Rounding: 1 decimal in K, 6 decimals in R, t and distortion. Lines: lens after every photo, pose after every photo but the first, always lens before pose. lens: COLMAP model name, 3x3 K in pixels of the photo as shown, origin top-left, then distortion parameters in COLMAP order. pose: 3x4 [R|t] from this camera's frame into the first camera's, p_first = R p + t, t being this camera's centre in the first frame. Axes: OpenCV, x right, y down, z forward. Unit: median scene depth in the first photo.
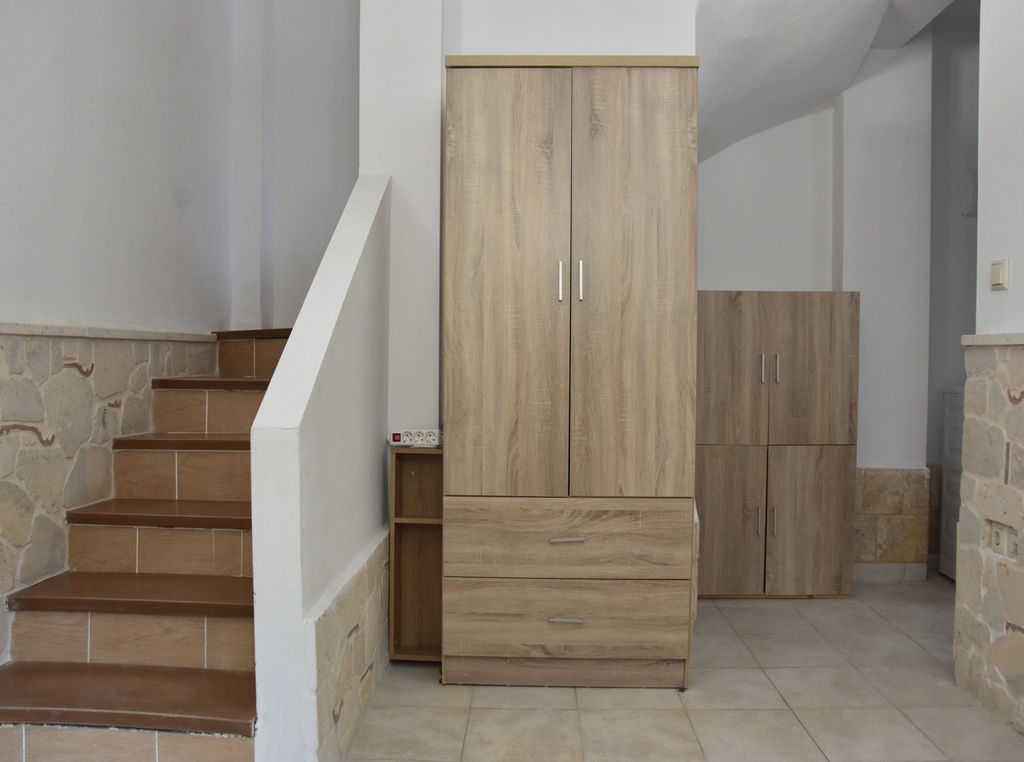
lens RADIAL K [[818.6, 0, 508.6], [0, 818.6, 362.6], [0, 0, 1]] dist [-0.145201, 0.114552]
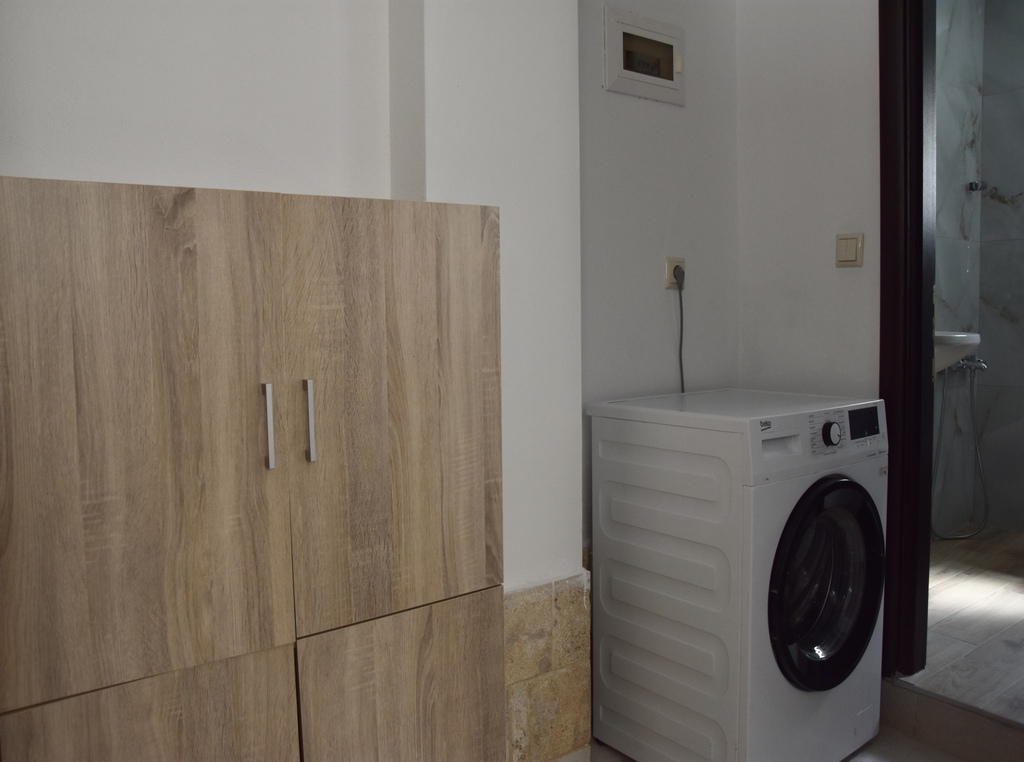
lens RADIAL K [[818.6, 0, 508.6], [0, 818.6, 362.6], [0, 0, 1]] dist [-0.145201, 0.114552]
pose [[0.774165, -0.062269, 0.629914, 0.182570], [0.030599, 0.997668, 0.061017, -0.036010], [-0.632244, -0.027962, 0.774264, 0.677892]]
